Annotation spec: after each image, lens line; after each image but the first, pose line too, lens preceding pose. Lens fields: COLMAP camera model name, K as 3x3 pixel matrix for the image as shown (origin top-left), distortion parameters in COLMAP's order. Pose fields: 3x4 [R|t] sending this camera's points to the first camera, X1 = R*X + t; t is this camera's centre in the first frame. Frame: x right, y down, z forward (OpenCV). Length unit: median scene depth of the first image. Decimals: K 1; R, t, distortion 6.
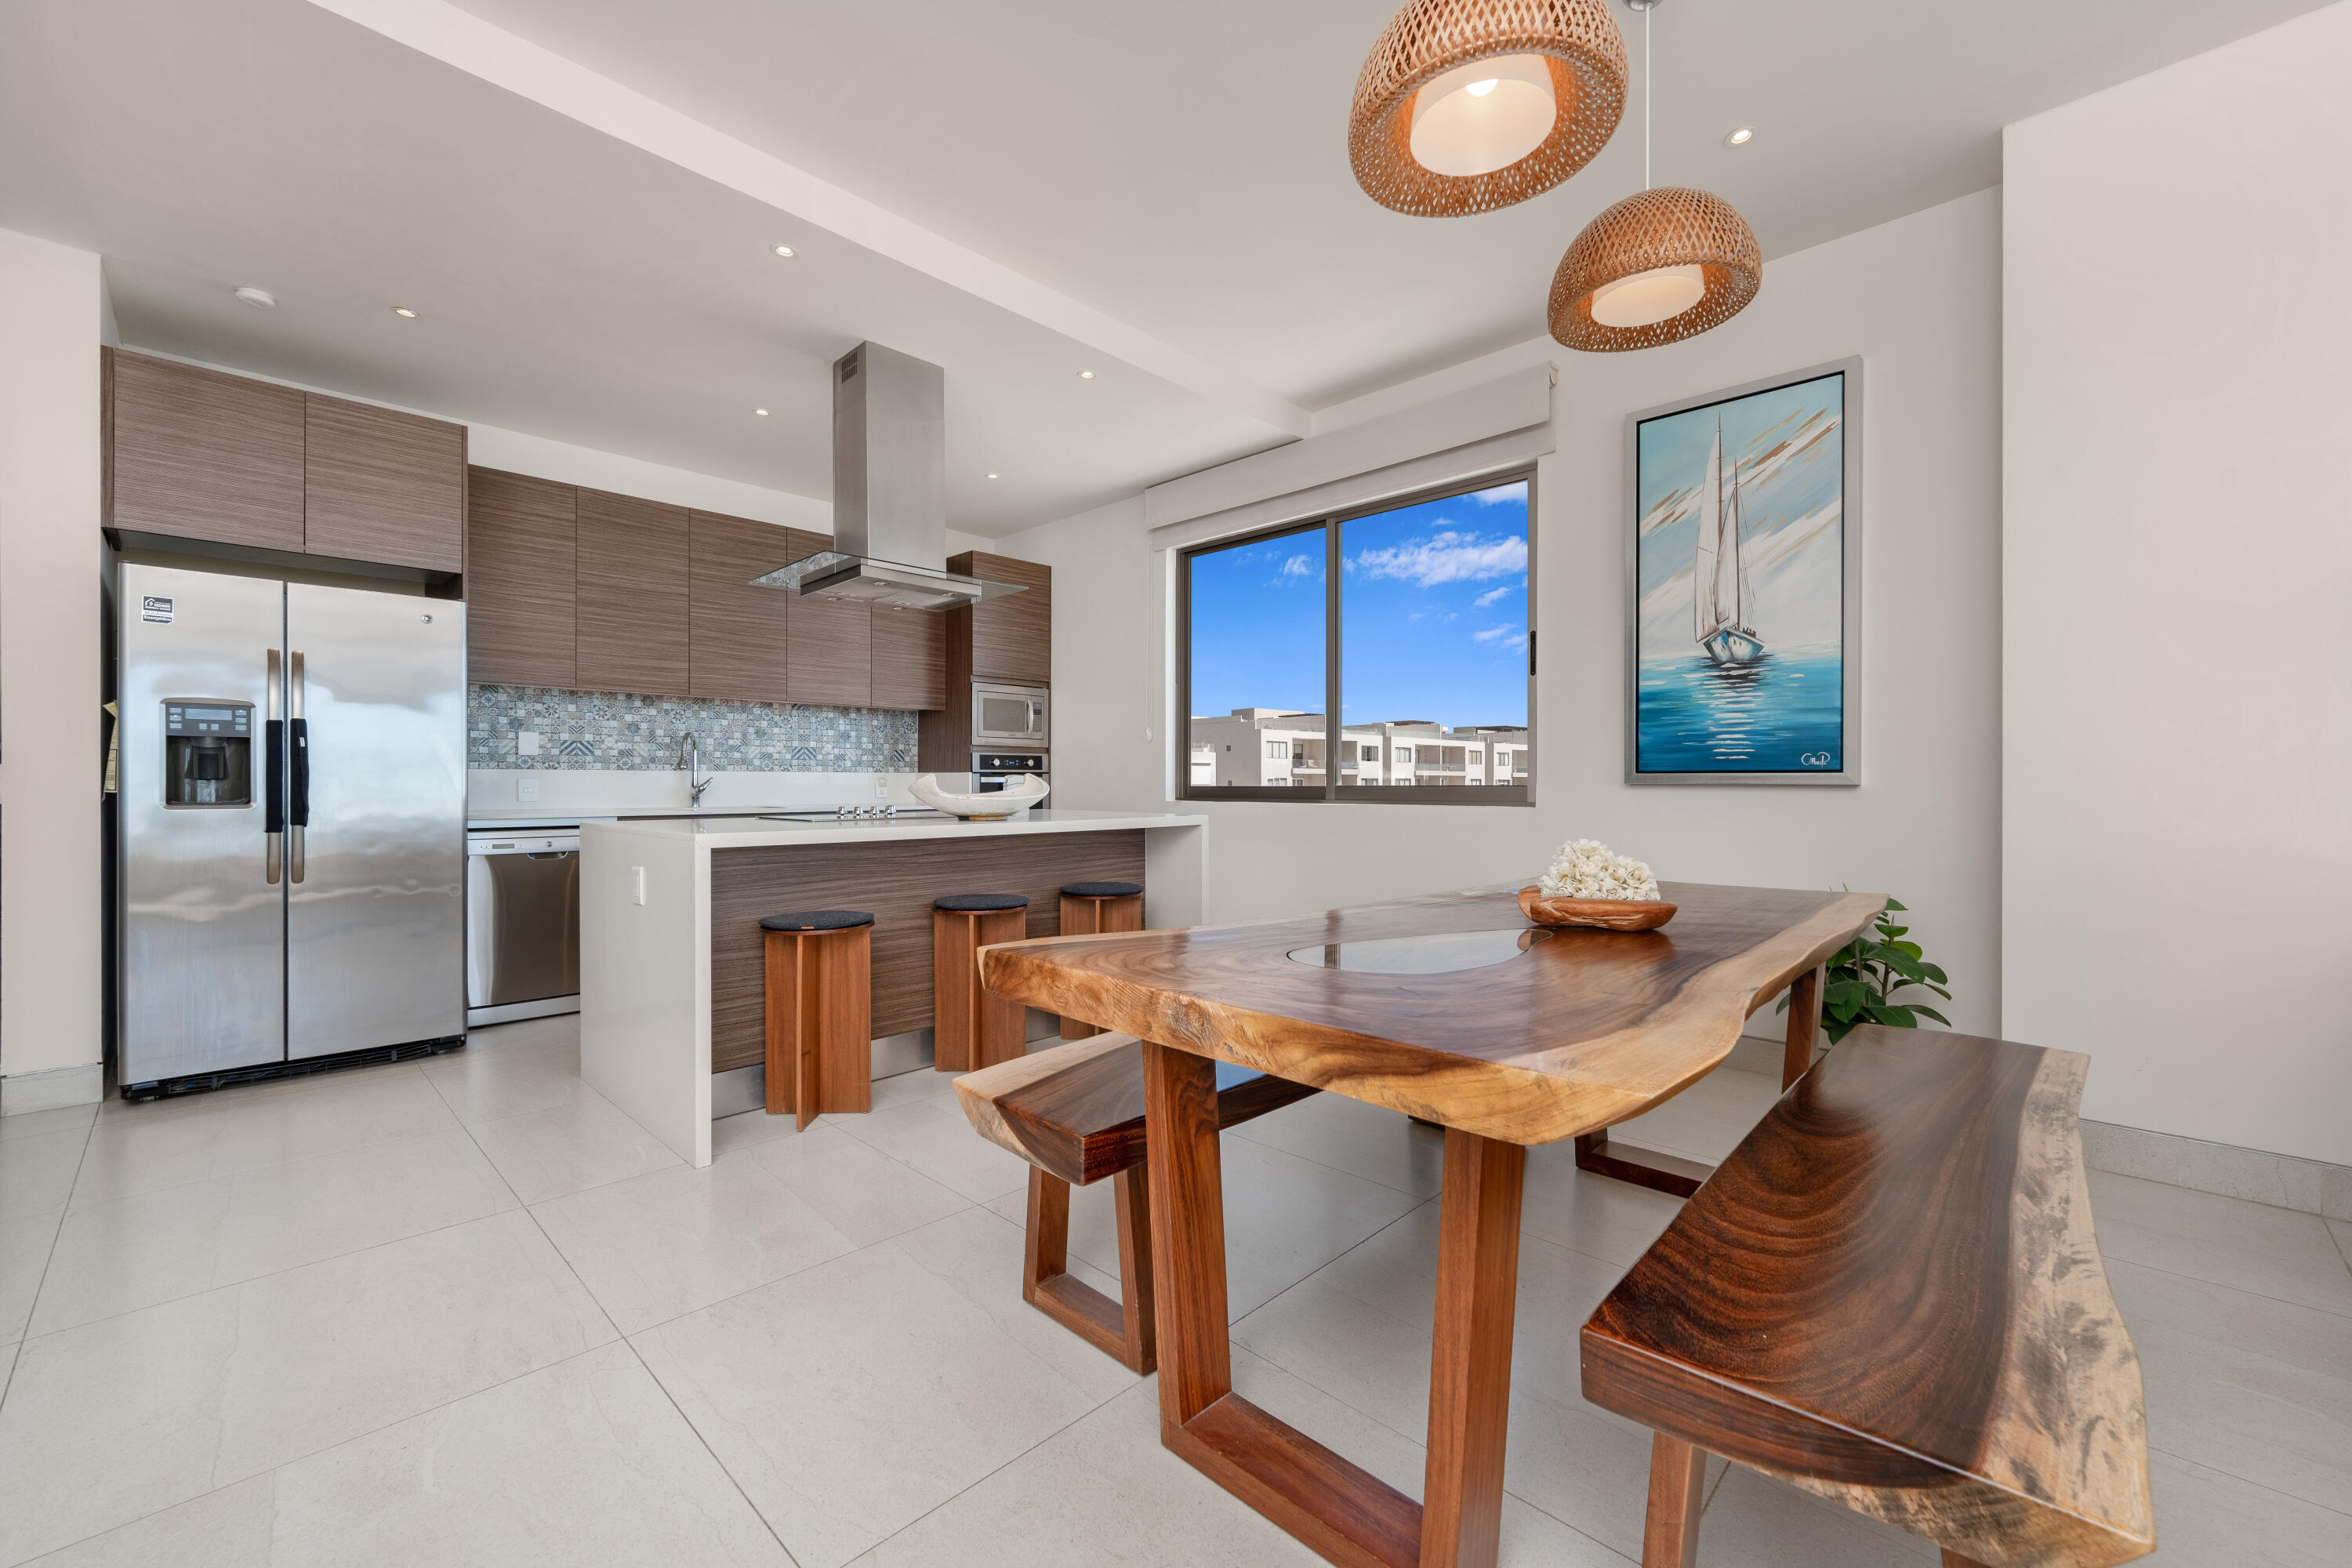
lens RADIAL K [[944.3, 0, 1179.8], [0, 944.3, 785.0], [0, 0, 1]] dist [-0.001396, 0.000360]
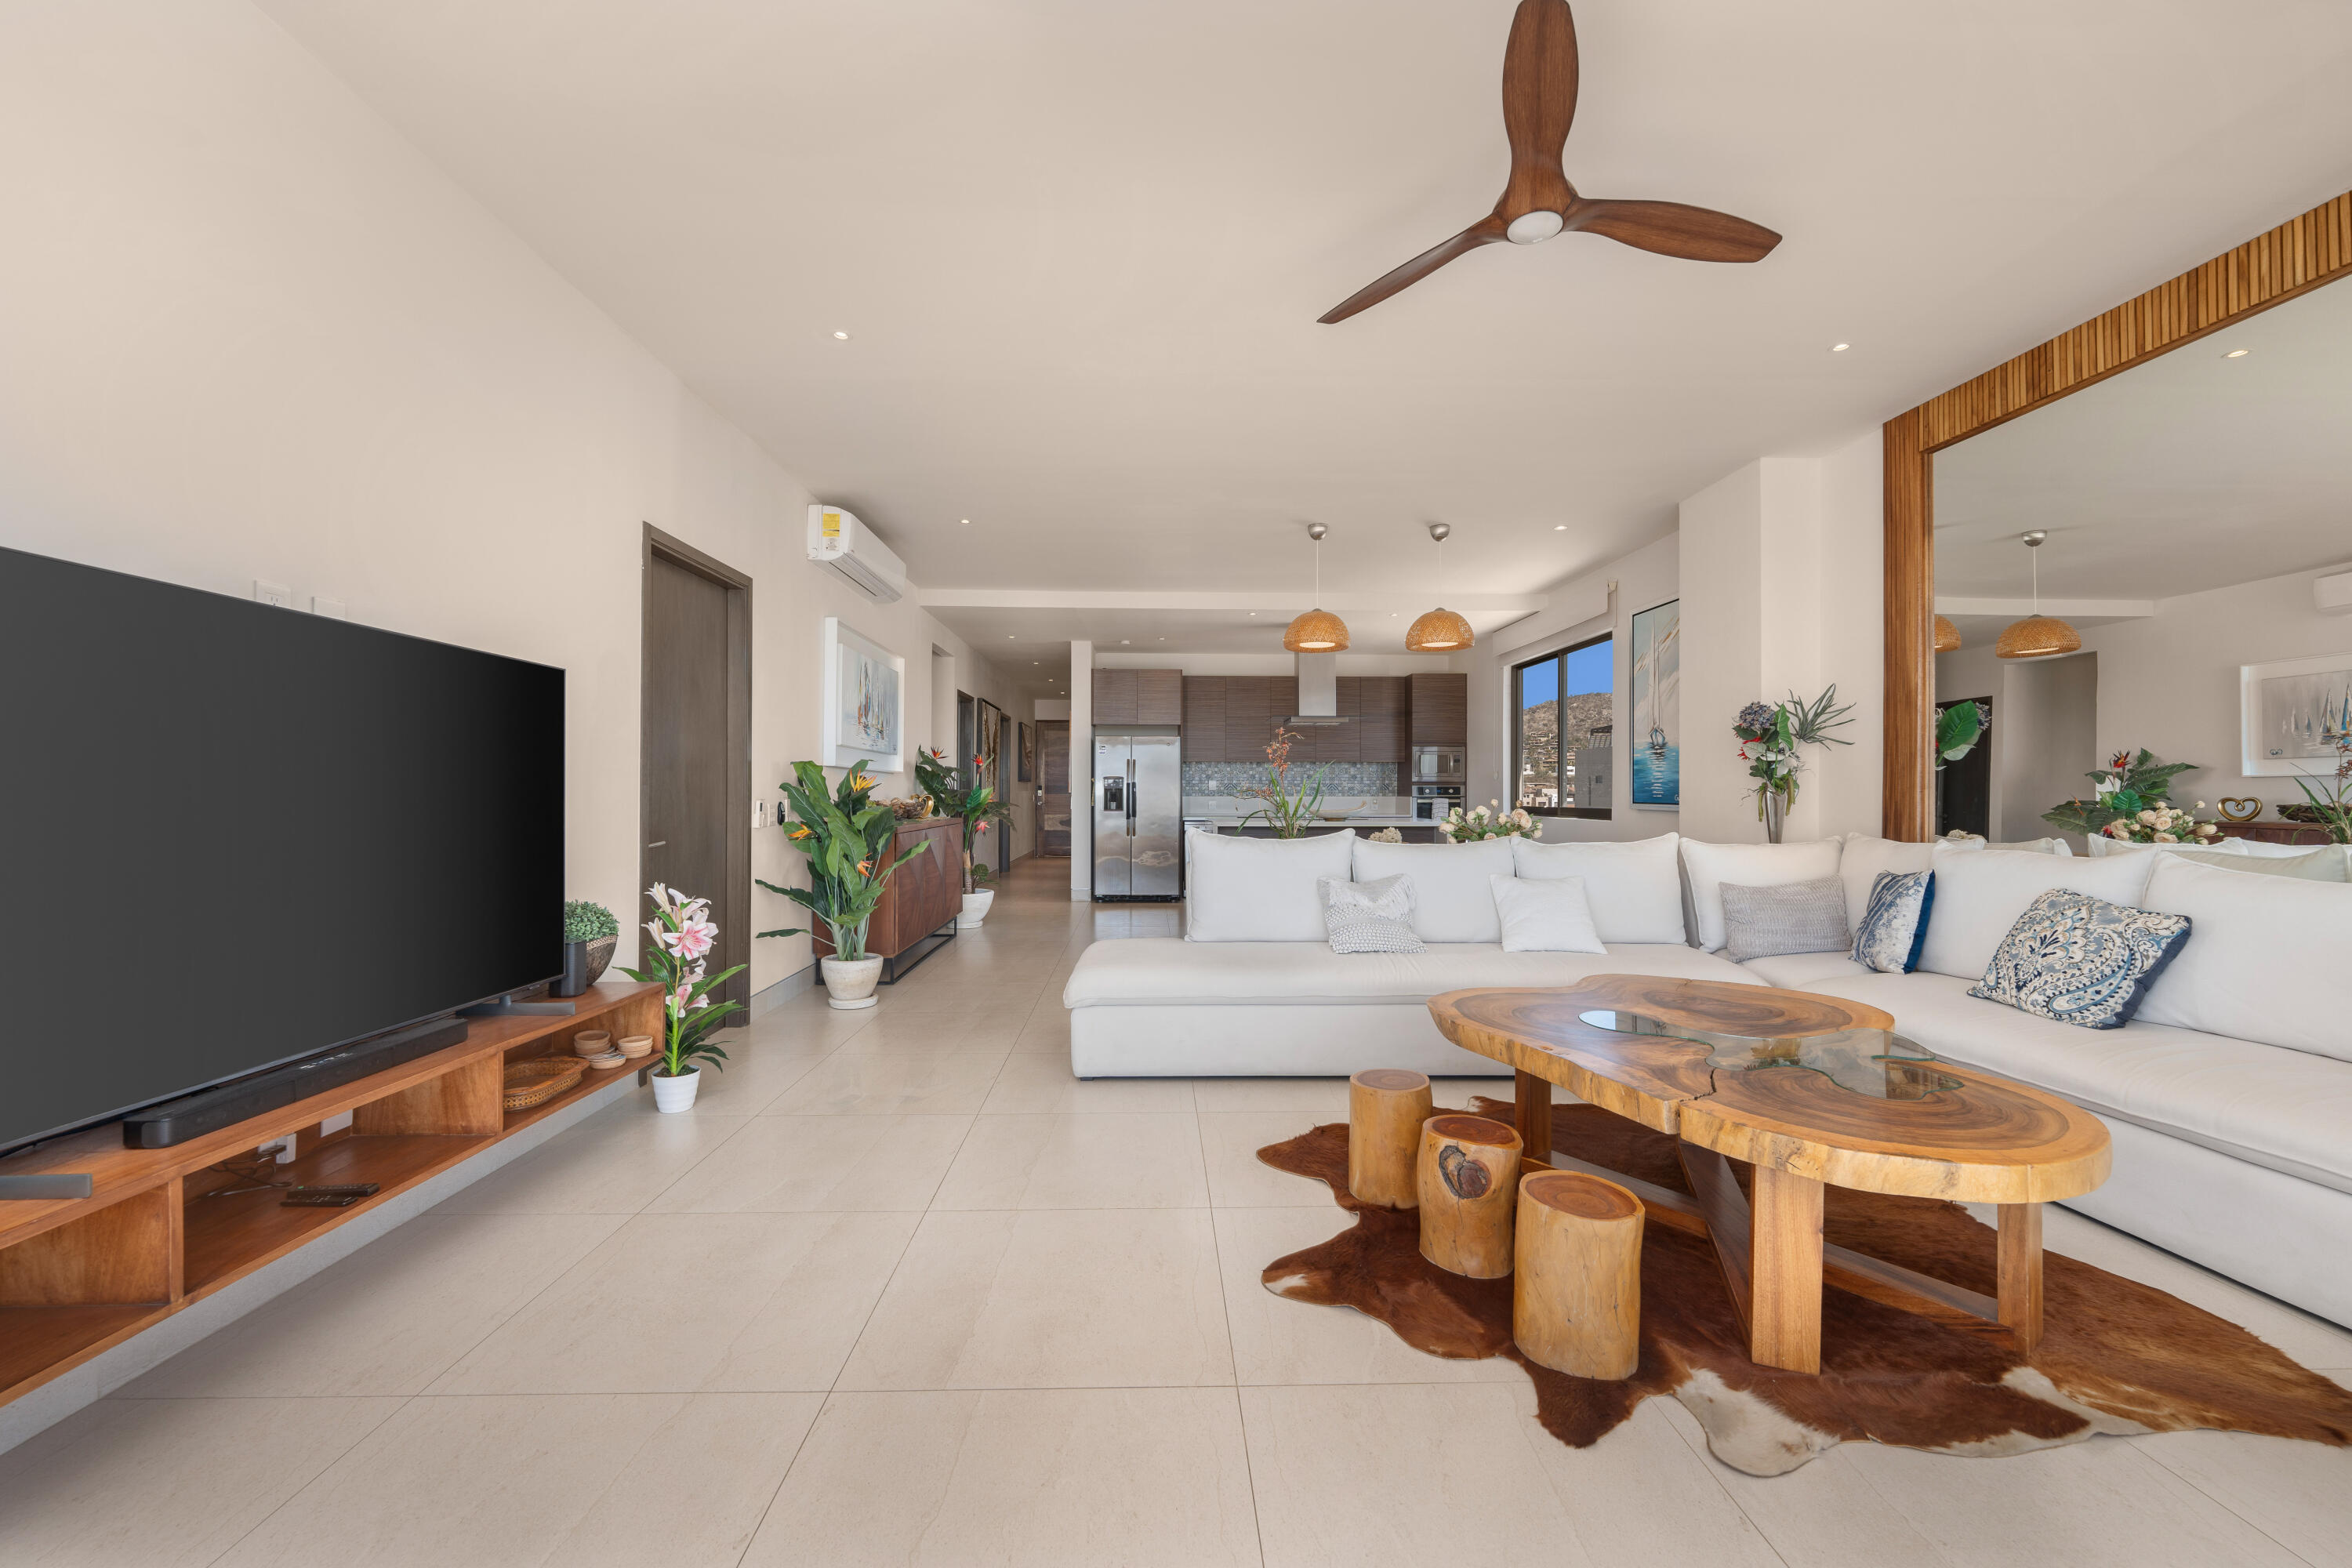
lens RADIAL K [[944.3, 0, 1207.0], [0, 944.3, 787.9], [0, 0, 1]] dist [-0.001396, 0.000360]
pose [[0.739719, -0.003168, -0.672908, 1.175384], [-0.000106, 0.999988, -0.004825, -0.035671], [0.672916, 0.003640, 0.739710, -0.994434]]
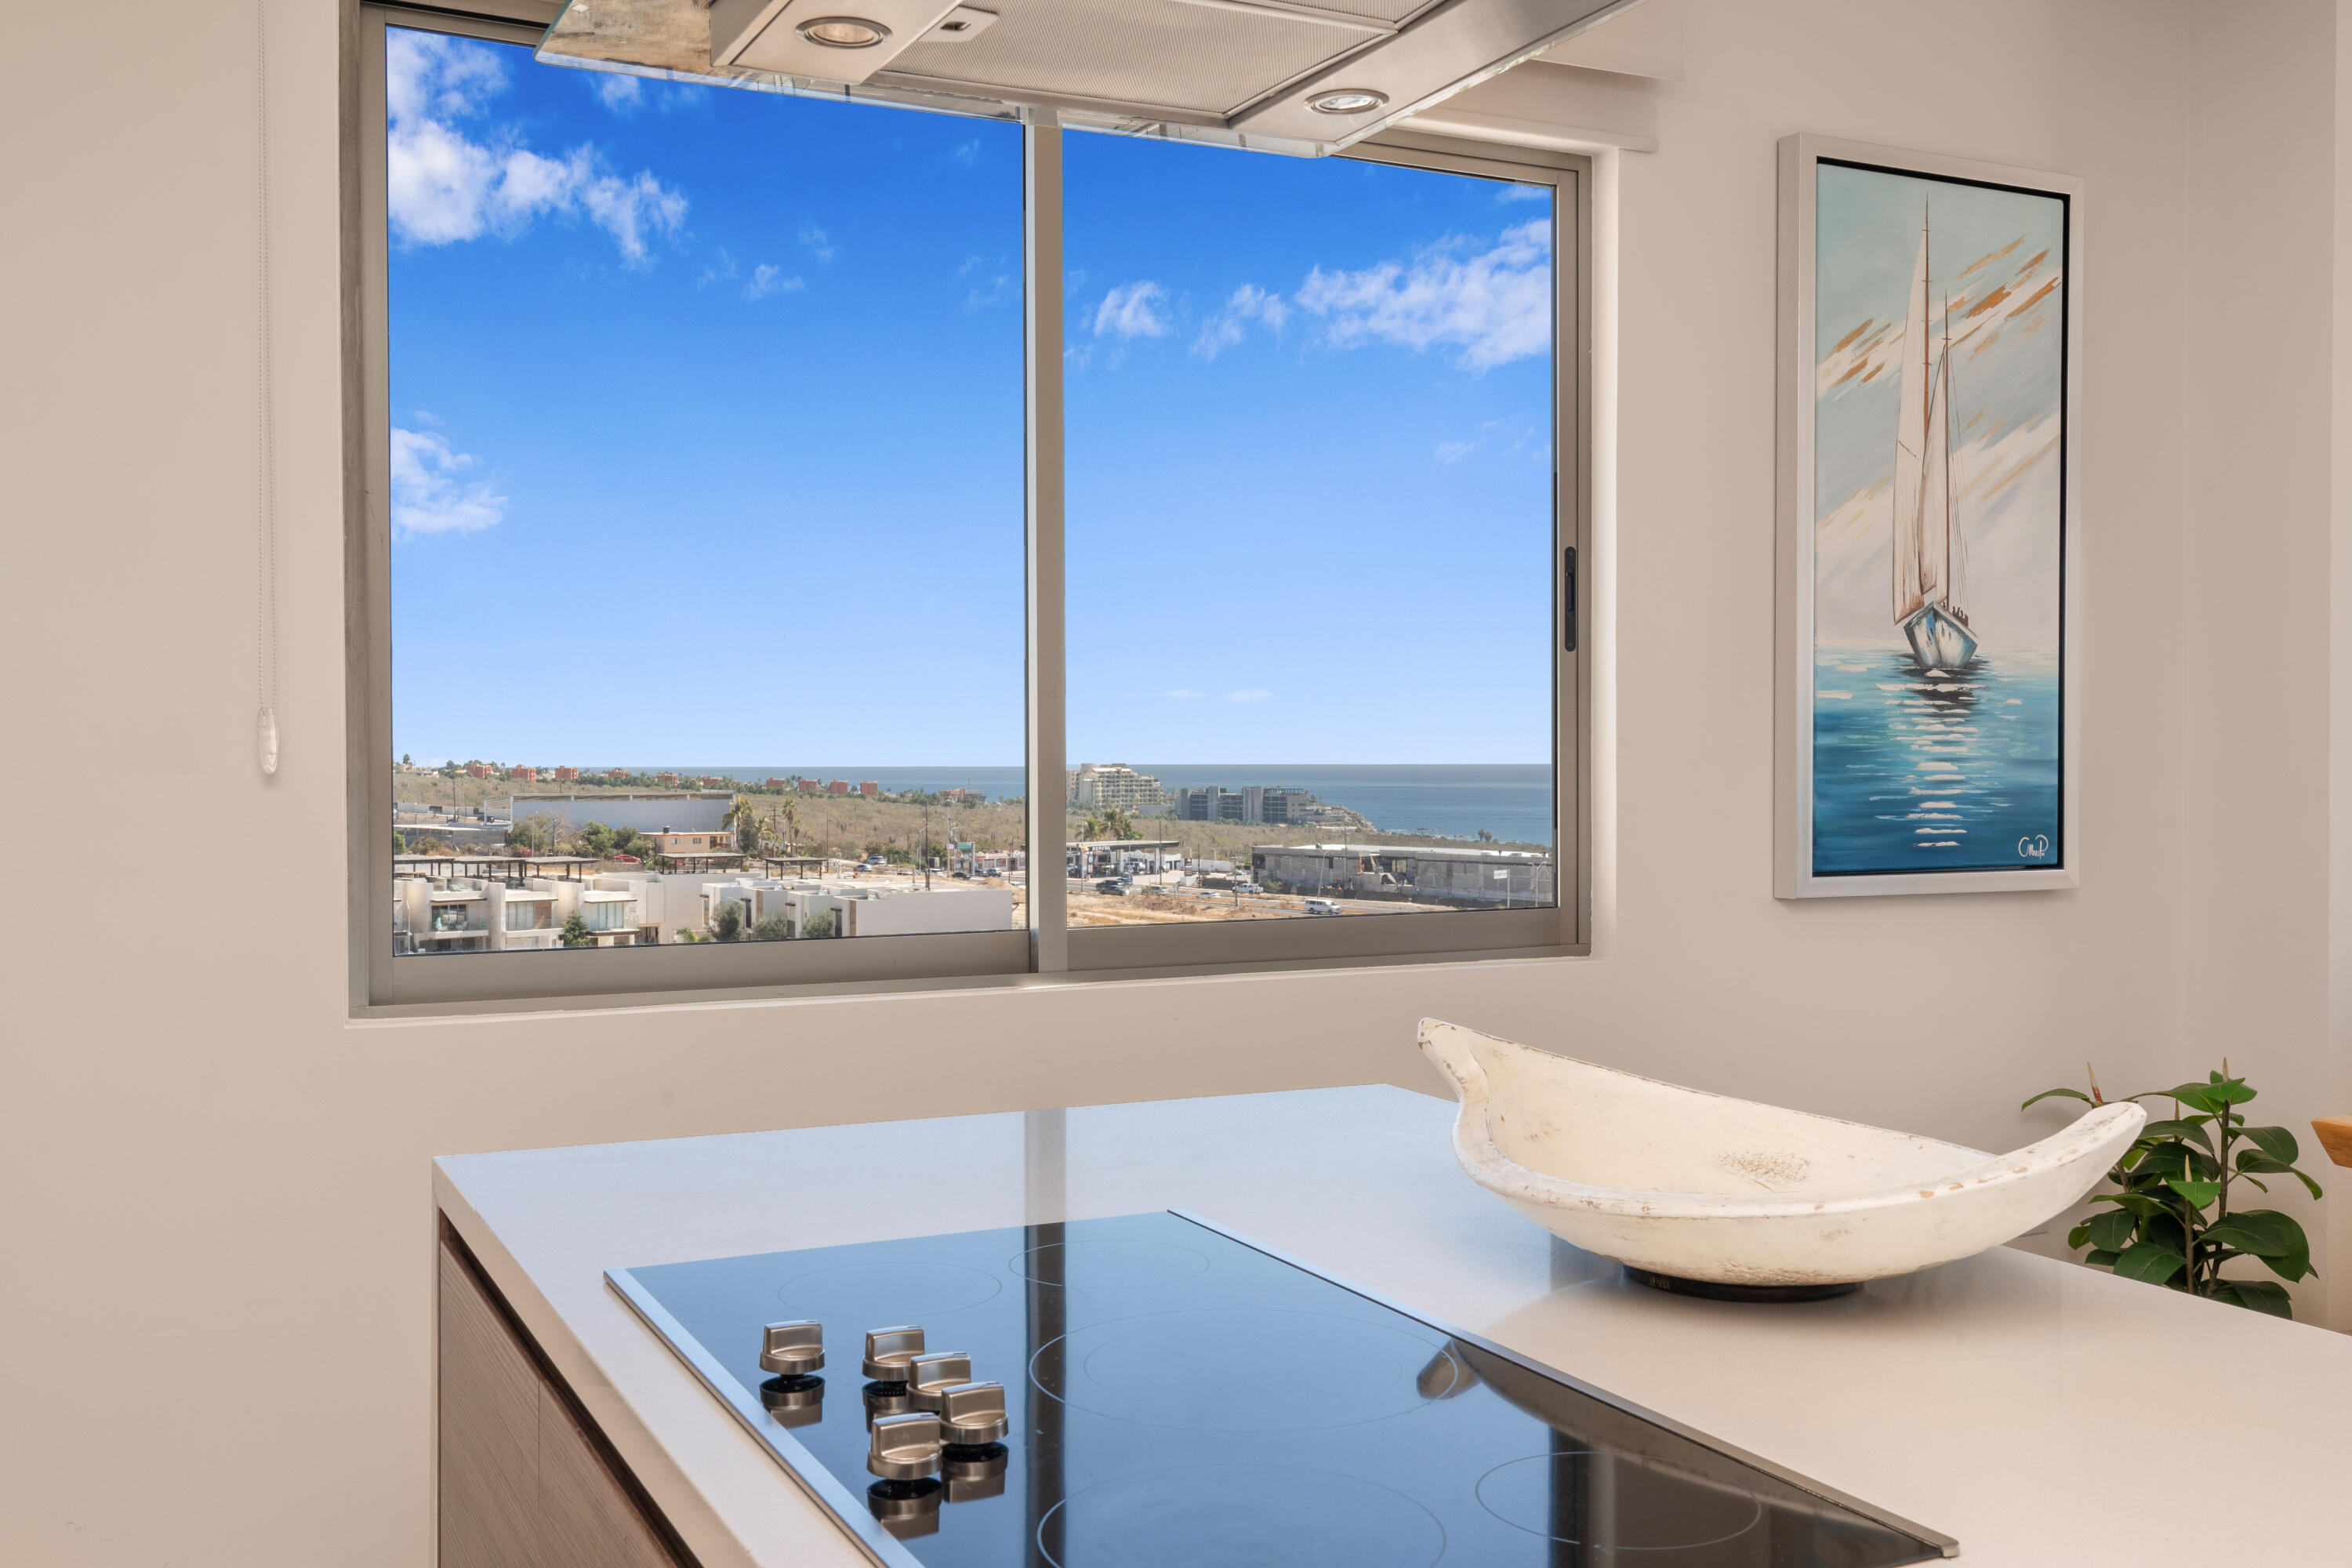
lens RADIAL K [[2174.7, 0, 1171.1], [0, 2174.7, 783.0], [0, 0, 1]] dist [0.031685, 0.000000]
pose [[0.333962, -0.014870, 0.942469, -0.732194], [0.004878, 0.999889, 0.014048, -0.082987], [-0.942574, -0.000094, 0.333997, 0.985422]]
